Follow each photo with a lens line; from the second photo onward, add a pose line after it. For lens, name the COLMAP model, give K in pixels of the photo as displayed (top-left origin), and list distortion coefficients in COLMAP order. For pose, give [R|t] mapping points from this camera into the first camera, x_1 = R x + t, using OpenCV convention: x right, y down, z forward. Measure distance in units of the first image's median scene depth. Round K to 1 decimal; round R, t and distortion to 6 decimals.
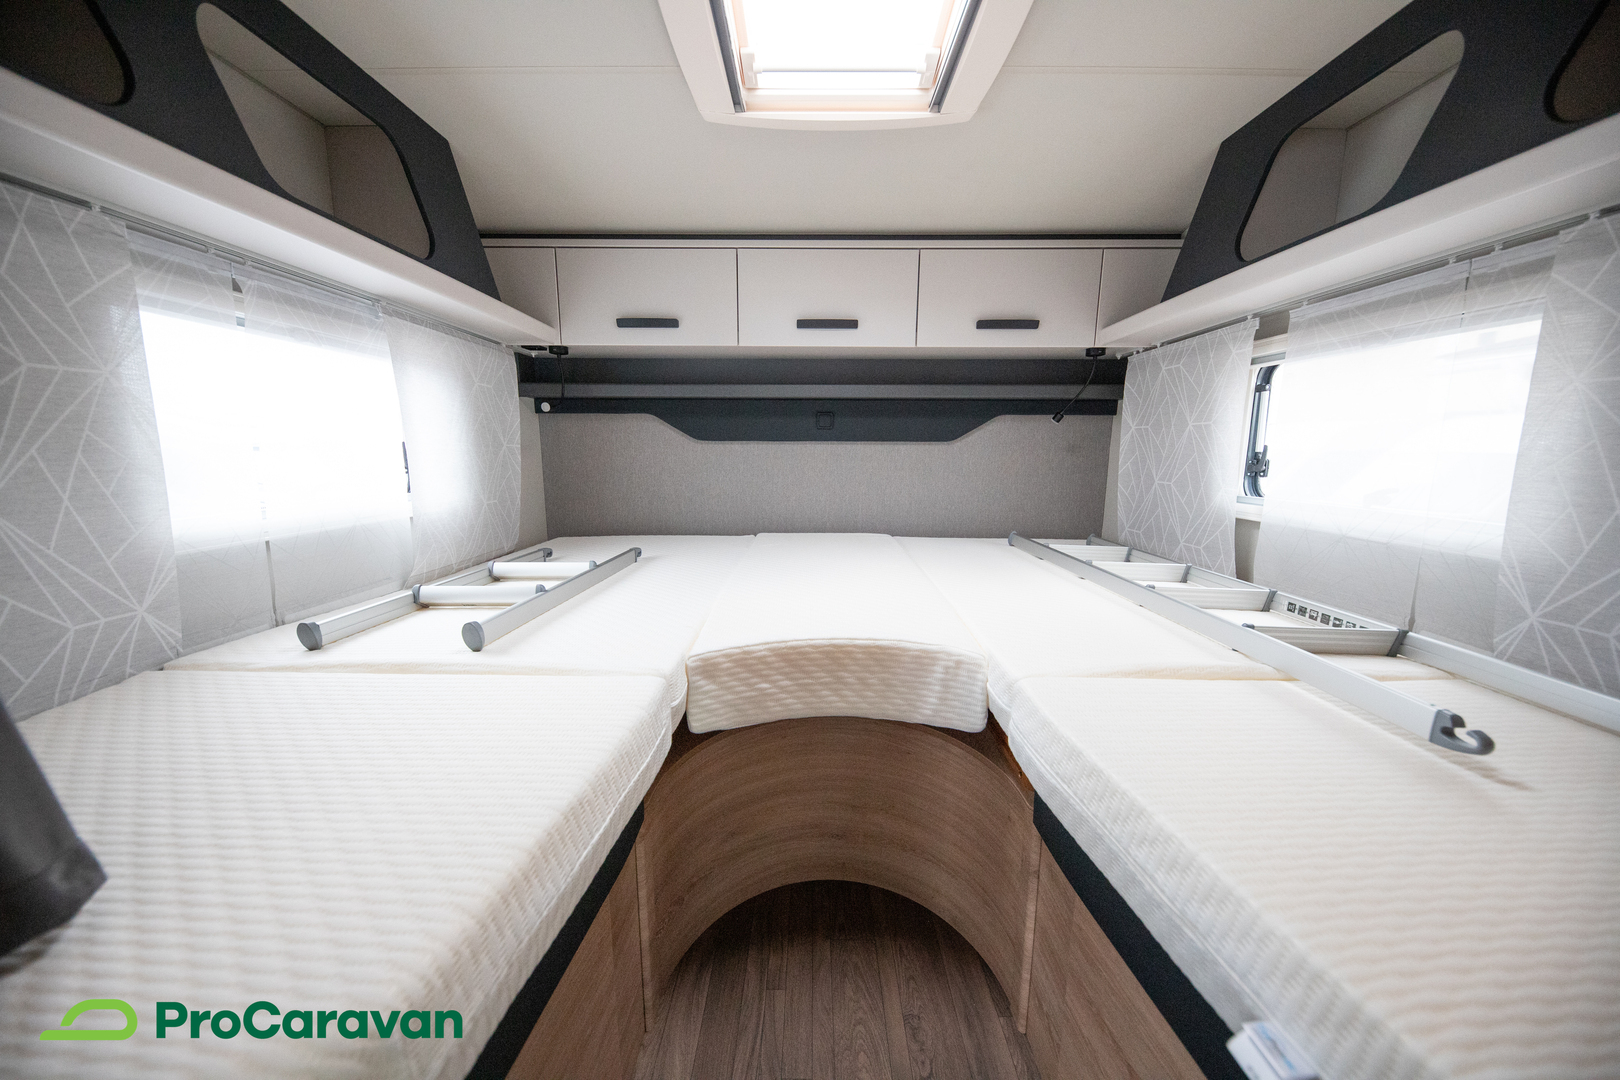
lens RADIAL K [[547.4, 0, 810.0], [0, 547.4, 540.0], [0, 0, 1]] dist [0.000247, 0.000027]
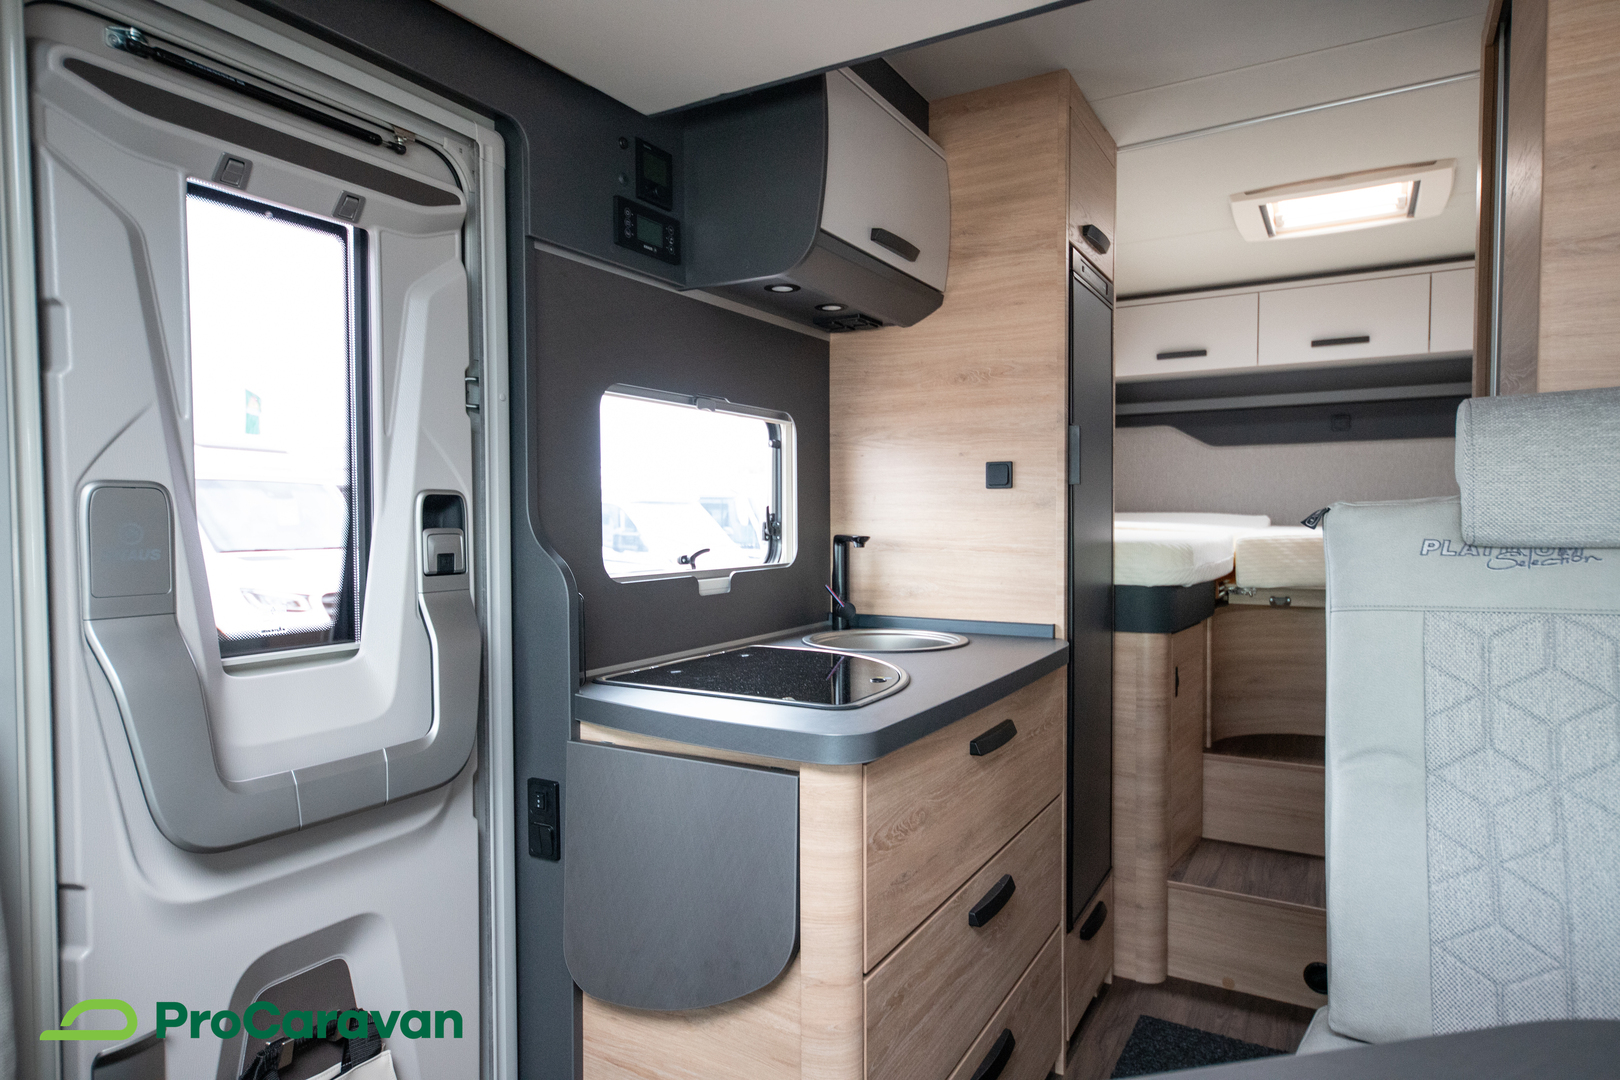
lens RADIAL K [[976.8, 0, 810.0], [0, 976.8, 540.0], [0, 0, 1]] dist [0.025556, -0.000079]
pose [[0.872288, 0.004099, -0.488976, 0.096729], [-0.072466, 0.990007, -0.120974, 0.494447], [0.483594, 0.140958, 0.863868, -1.769015]]
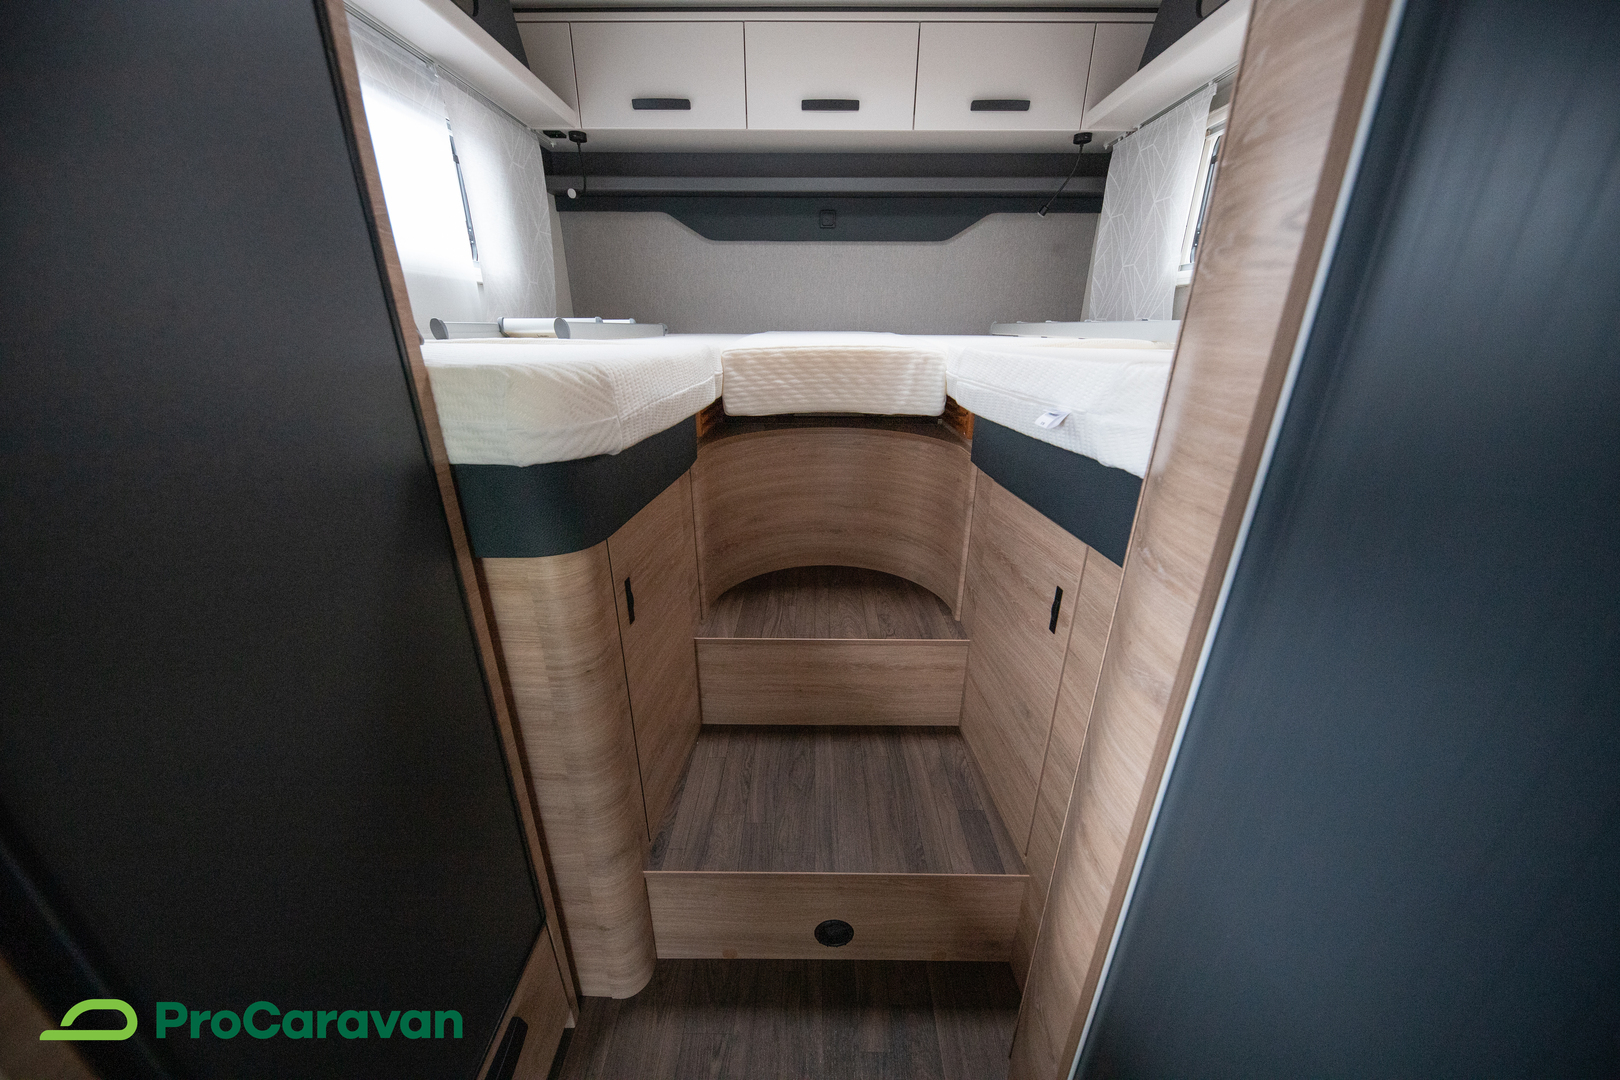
lens RADIAL K [[557.1, 0, 809.9], [0, 557.1, 549.3], [0, 0, 1]] dist [-0.005911, -0.000077]
pose [[0.999991, 0.001996, -0.003684, -0.002889], [-0.001170, 0.977271, 0.211989, 0.272941], [0.004024, -0.211983, 0.977265, -0.292480]]
